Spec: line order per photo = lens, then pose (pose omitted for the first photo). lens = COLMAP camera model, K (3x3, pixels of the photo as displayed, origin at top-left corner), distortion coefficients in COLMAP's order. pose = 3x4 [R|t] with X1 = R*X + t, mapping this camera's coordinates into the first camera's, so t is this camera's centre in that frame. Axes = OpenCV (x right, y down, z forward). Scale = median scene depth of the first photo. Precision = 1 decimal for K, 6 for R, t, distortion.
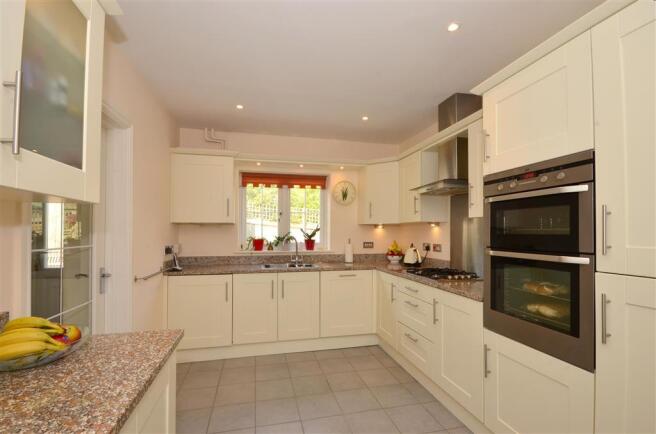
lens RADIAL K [[297.7, 0, 327.6], [0, 297.7, 229.8], [0, 0, 1]] dist [-0.000312, 0.000048]
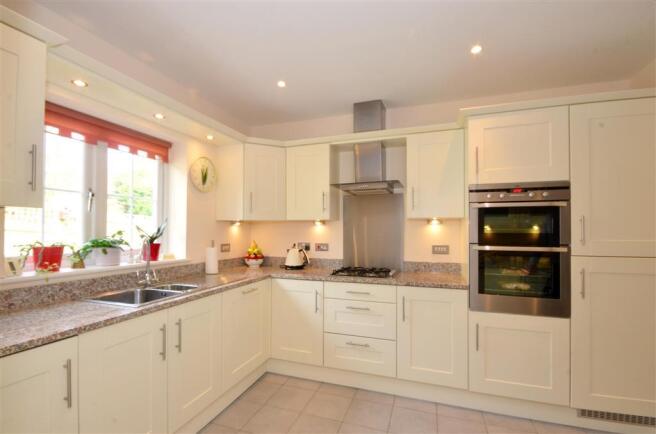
lens RADIAL K [[297.7, 0, 327.6], [0, 297.7, 229.8], [0, 0, 1]] dist [-0.000312, 0.000048]
pose [[0.541627, 0.004074, 0.840609, -0.436997], [-0.008997, 0.999959, 0.000951, 0.002852], [-0.840571, -0.008078, 0.541642, 0.452567]]
